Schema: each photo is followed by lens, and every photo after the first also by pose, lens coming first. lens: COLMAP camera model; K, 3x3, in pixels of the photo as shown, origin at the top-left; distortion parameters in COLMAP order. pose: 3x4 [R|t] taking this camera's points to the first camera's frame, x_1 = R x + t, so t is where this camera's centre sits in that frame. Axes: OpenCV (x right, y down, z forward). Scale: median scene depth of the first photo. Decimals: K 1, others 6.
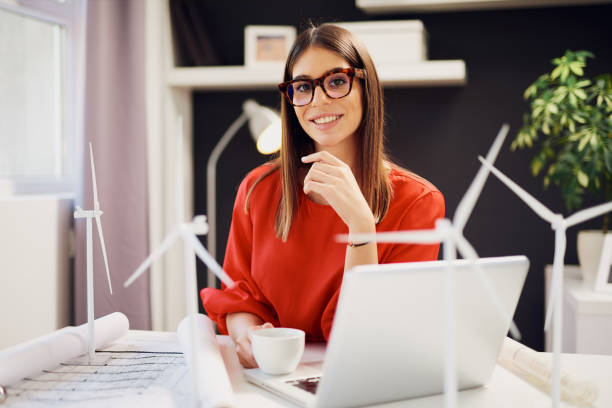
lens RADIAL K [[841.7, 0, 305.9], [0, 841.7, 209.0], [0, 0, 1]] dist [-0.010381, 0.000000]
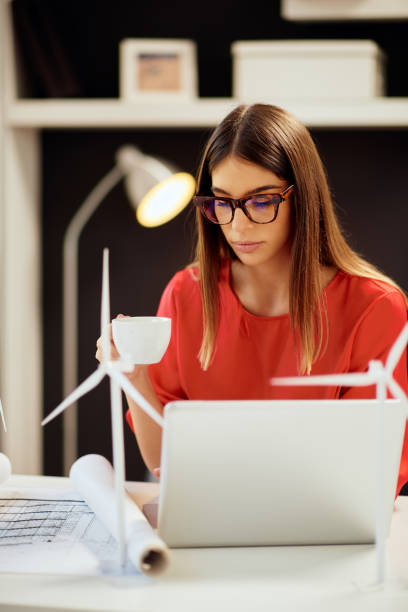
lens RADIAL K [[1547.3, 0, 205.3], [0, 1547.3, 304.8], [0, 0, 1]] dist [-0.186981, 0.000000]
pose [[0.999879, 0.002533, 0.015365, -0.022450], [-0.002927, 0.999667, 0.025650, -0.033090], [-0.015295, -0.025692, 0.999553, -0.273096]]
